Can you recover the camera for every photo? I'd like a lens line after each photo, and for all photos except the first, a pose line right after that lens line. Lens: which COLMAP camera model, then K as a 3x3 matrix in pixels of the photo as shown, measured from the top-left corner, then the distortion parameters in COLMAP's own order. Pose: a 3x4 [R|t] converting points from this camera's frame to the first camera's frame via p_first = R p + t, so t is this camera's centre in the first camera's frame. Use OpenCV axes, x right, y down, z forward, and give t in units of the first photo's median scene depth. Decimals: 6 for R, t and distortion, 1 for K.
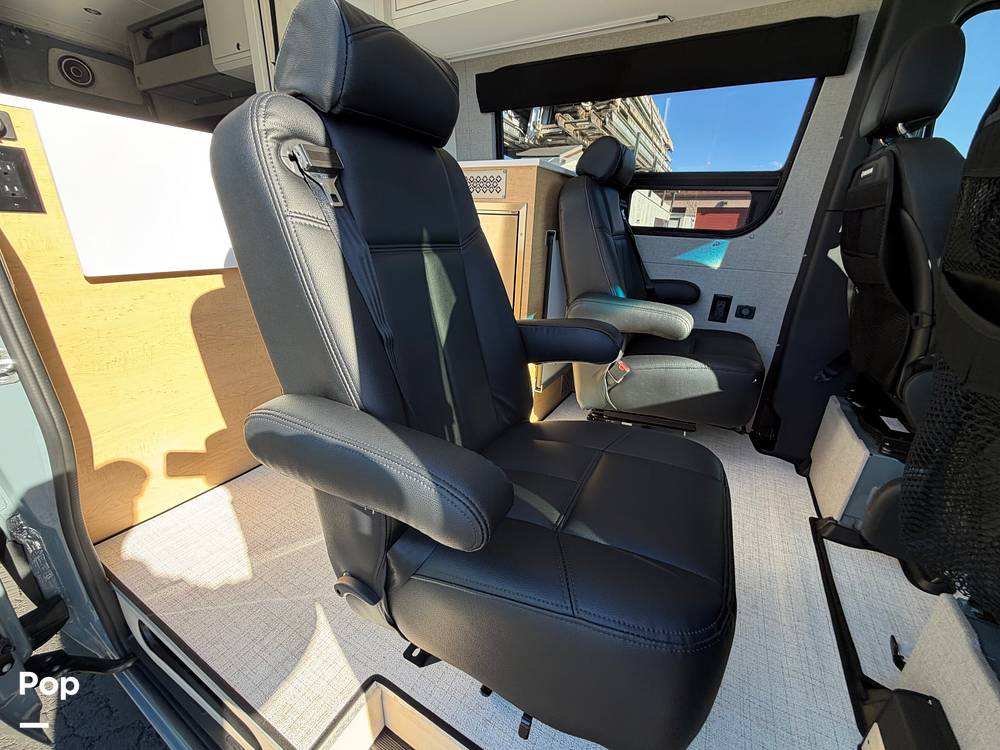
lens RADIAL K [[396.2, 0, 499.5], [0, 396.2, 375.2], [0, 0, 1]] dist [-0.000737, 0.000038]
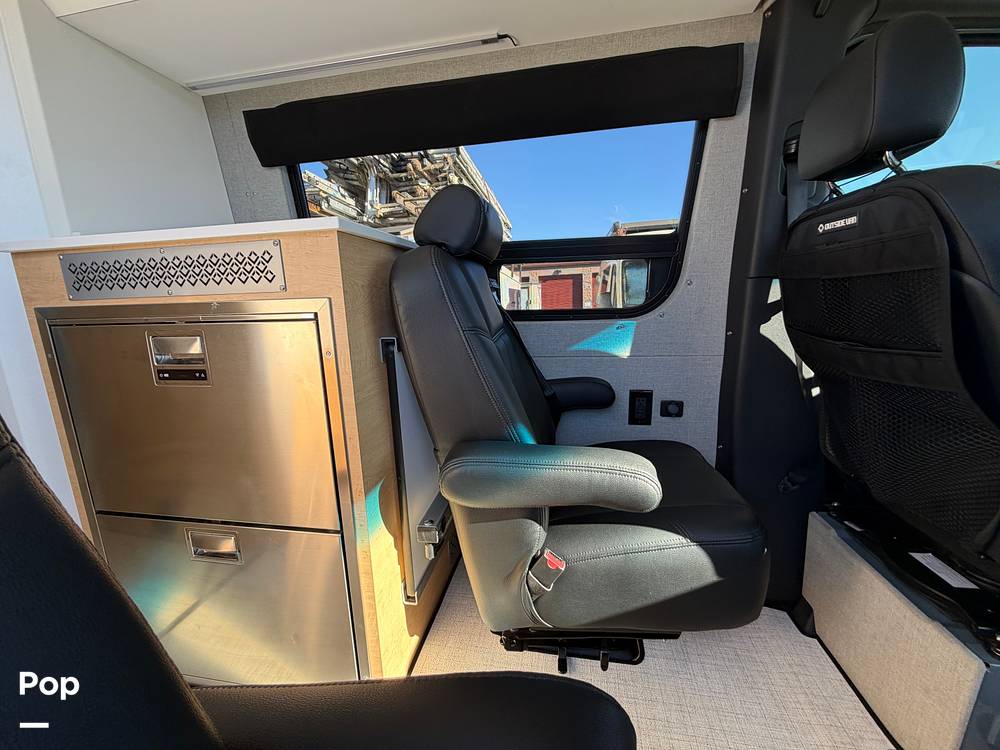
lens RADIAL K [[396.2, 0, 496.4], [0, 396.2, 376.5], [0, 0, 1]] dist [-0.000737, 0.000038]
pose [[0.943046, -0.133157, 0.304849, 0.087551], [0.182136, 0.973512, -0.138208, -0.182858], [-0.278371, 0.185860, 0.942319, 0.386104]]
